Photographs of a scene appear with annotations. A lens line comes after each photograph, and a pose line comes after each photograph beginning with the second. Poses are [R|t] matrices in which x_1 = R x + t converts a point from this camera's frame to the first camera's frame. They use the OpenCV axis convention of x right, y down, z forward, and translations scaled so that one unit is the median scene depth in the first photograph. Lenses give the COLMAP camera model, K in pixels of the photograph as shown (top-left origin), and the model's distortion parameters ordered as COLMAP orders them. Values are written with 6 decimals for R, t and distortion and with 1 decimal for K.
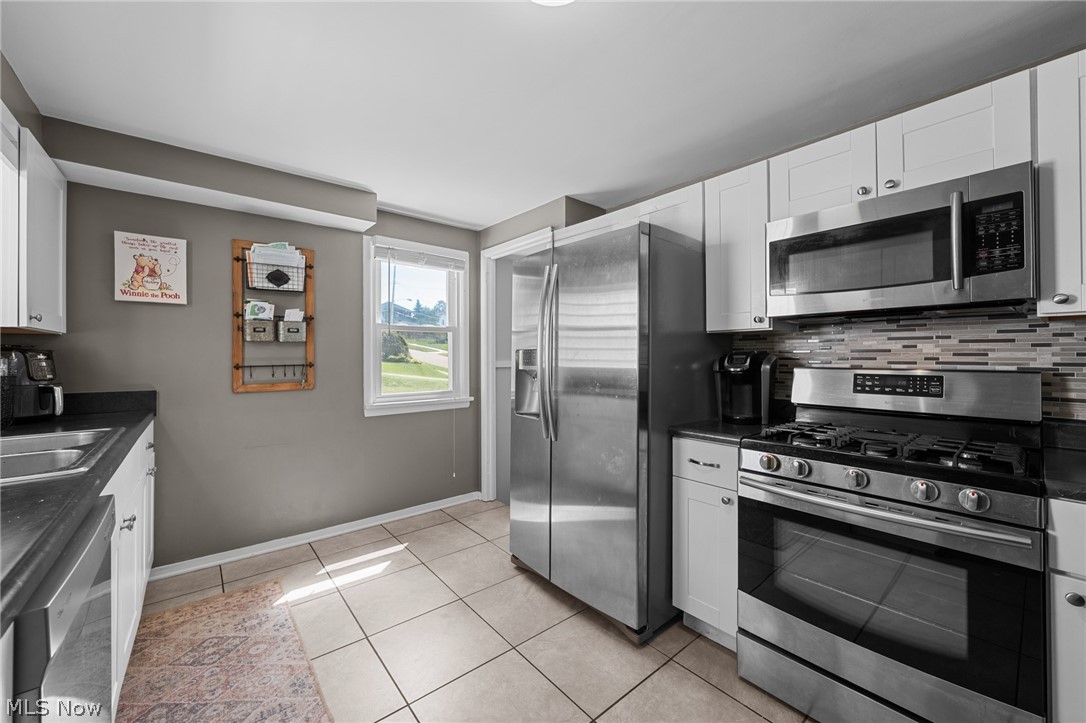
lens RADIAL K [[420.7, 0, 546.8], [0, 420.7, 356.1], [0, 0, 1]] dist [-0.000277, -0.000054]
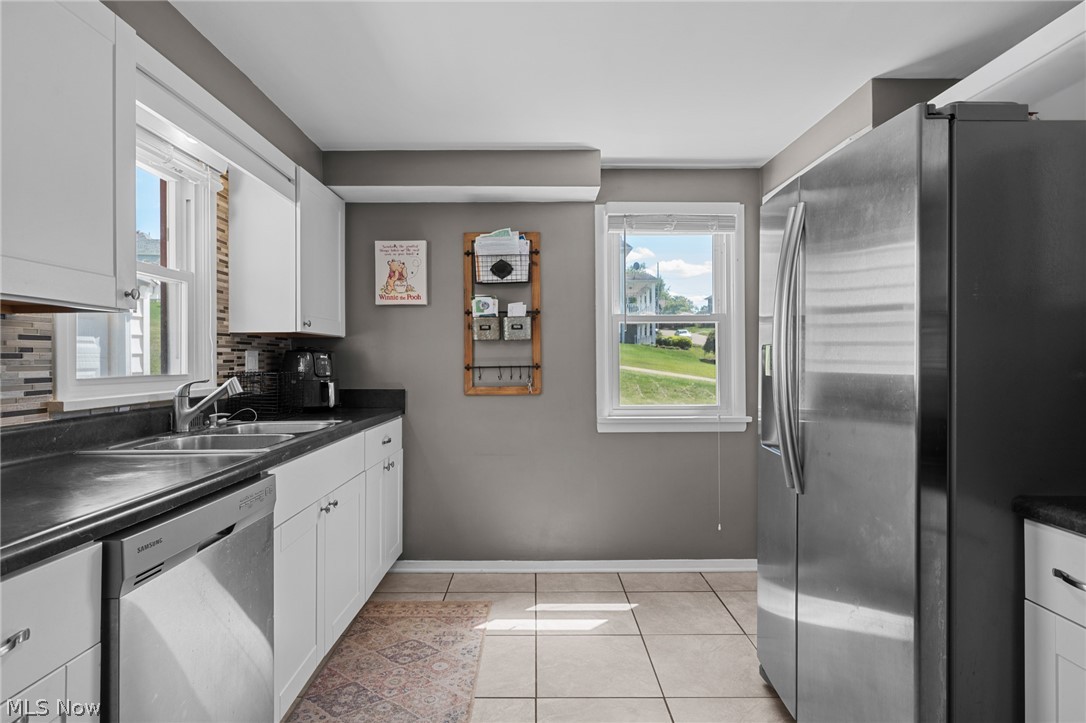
lens RADIAL K [[587.2, 0, 544.5], [0, 587.2, 357.0], [0, 0, 1]] dist [0.004855, -0.000397]
pose [[0.770830, -0.001751, -0.637039, 0.243725], [0.000936, 0.999998, -0.001616, 0.004145], [0.637041, 0.000649, 0.770830, 0.096723]]
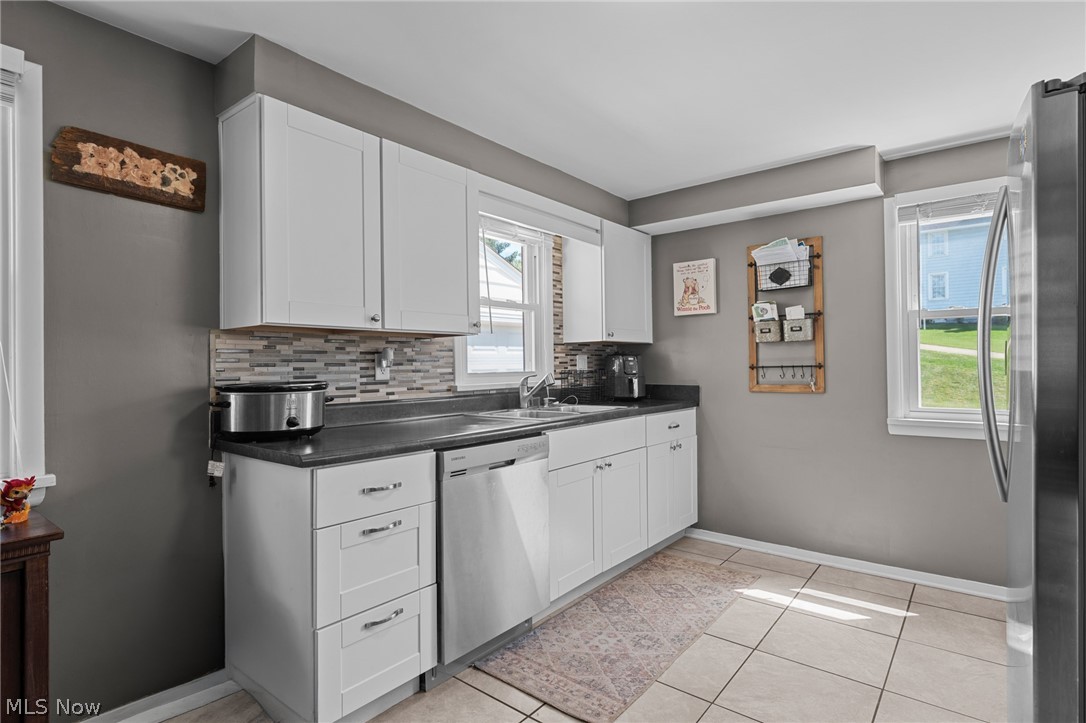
lens RADIAL K [[563.4, 0, 539.1], [0, 563.4, 364.1], [0, 0, 1]] dist [0.001039, 0.000536]
pose [[0.185468, 0.002102, -0.982648, 0.570206], [0.010704, 0.999934, 0.004160, 0.006478], [0.982592, -0.011289, 0.185434, 0.220618]]
